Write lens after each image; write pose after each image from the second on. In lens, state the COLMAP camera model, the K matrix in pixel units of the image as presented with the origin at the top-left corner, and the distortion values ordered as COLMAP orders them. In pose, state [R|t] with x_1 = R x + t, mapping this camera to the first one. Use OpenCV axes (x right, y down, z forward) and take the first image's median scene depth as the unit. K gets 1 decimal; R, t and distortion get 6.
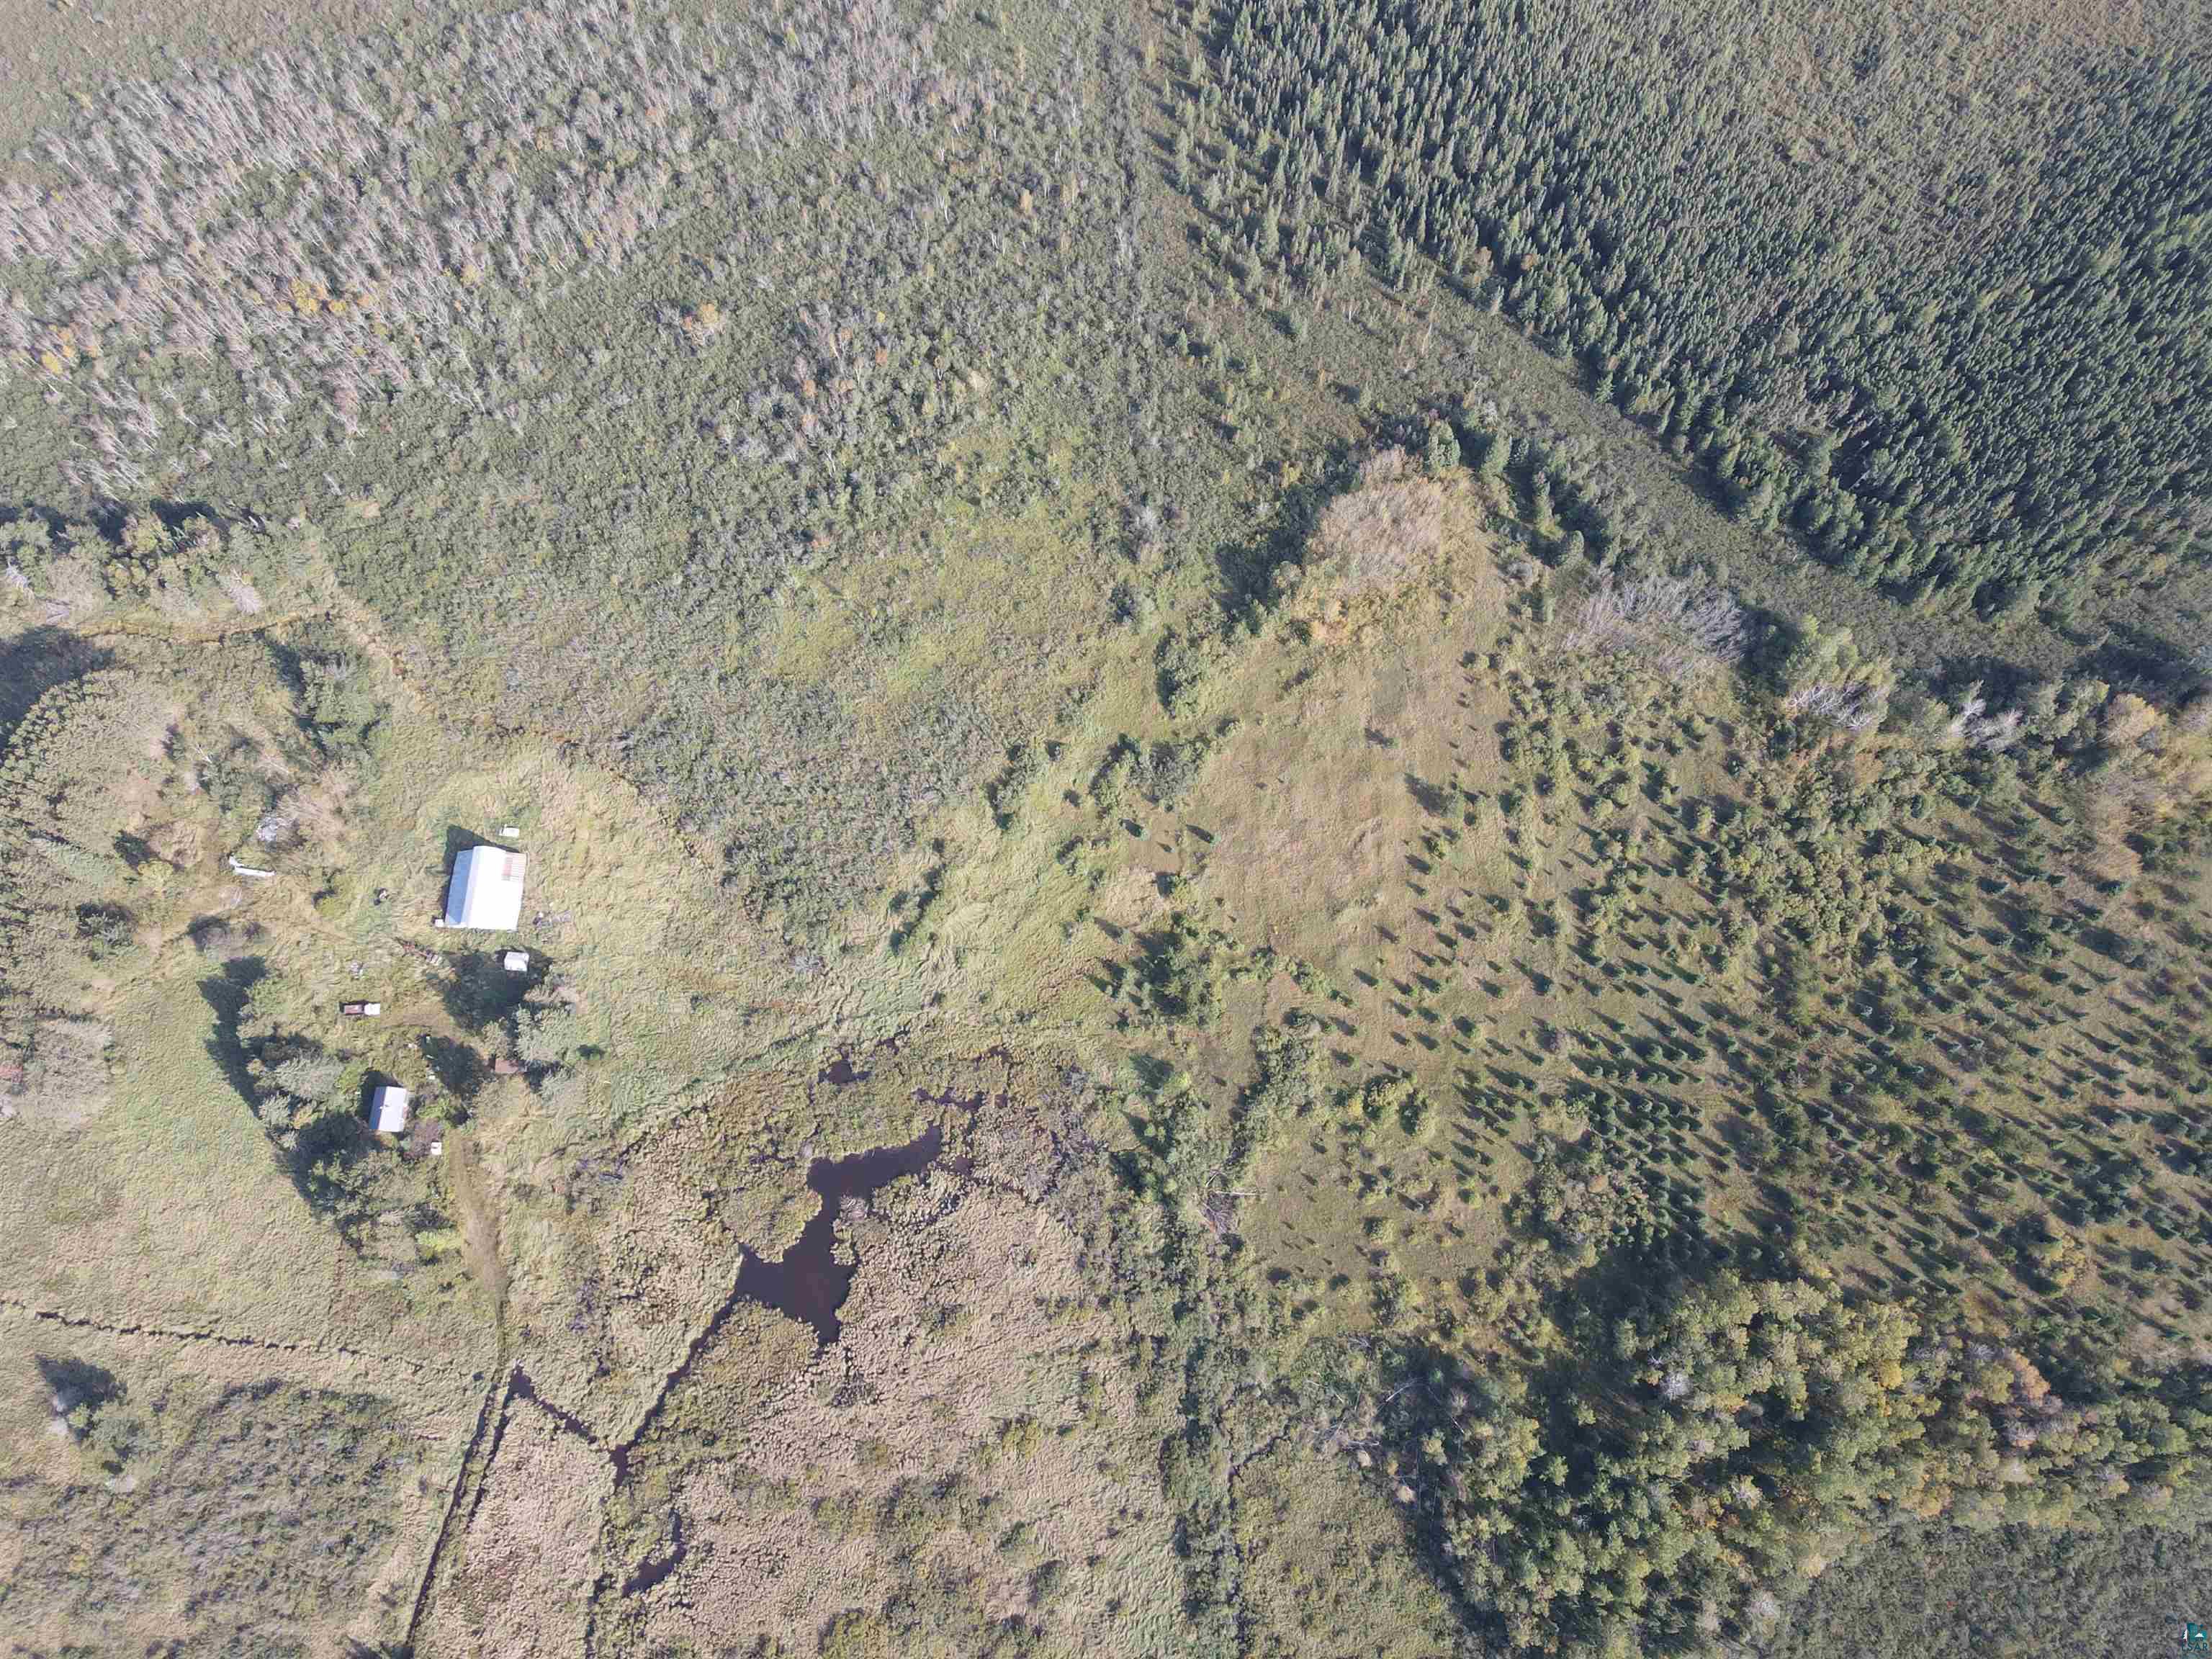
lens RADIAL K [[1615.4, 0, 1092.5], [0, 1615.4, 829.2], [0, 0, 1]] dist [0.005386, 0.021808]
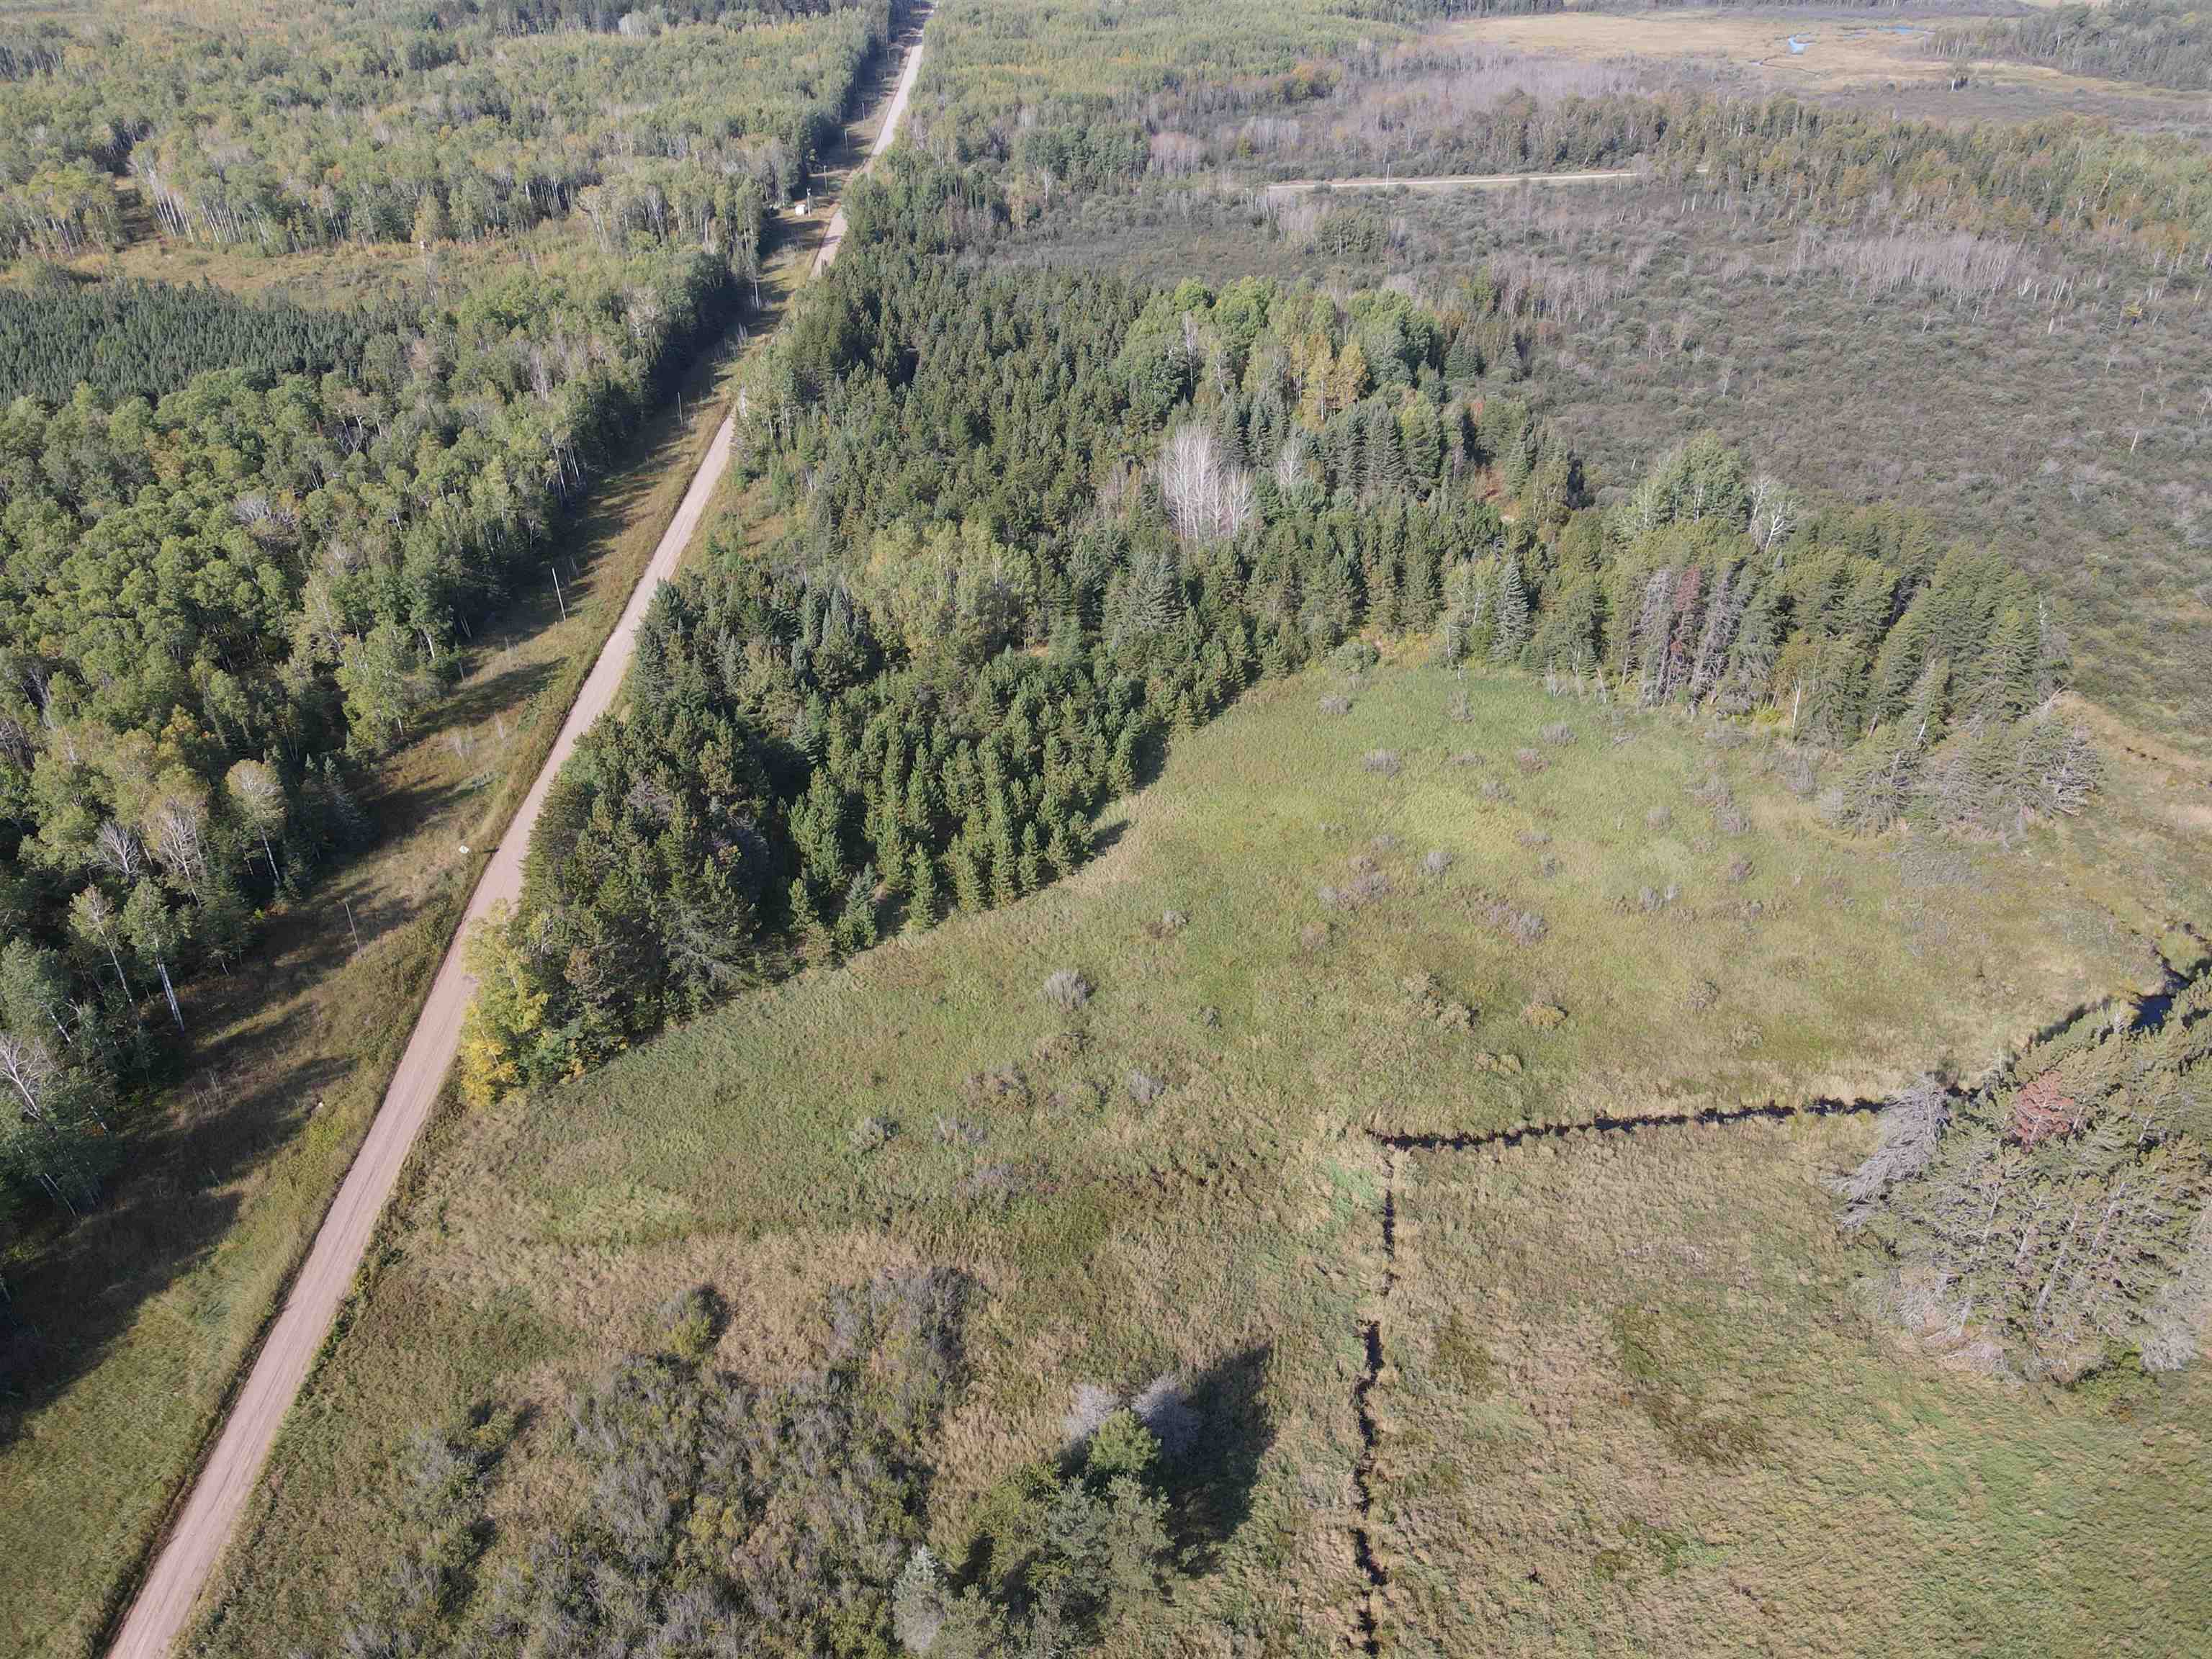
lens RADIAL K [[1615.4, 0, 1101.3], [0, 1615.4, 829.6], [0, 0, 1]] dist [0.005386, 0.021808]
pose [[0.000450, 0.522671, -0.852534, -0.384927], [-0.951744, 0.261860, 0.160038, 0.264064], [0.306892, 0.811323, 0.497567, 0.693030]]
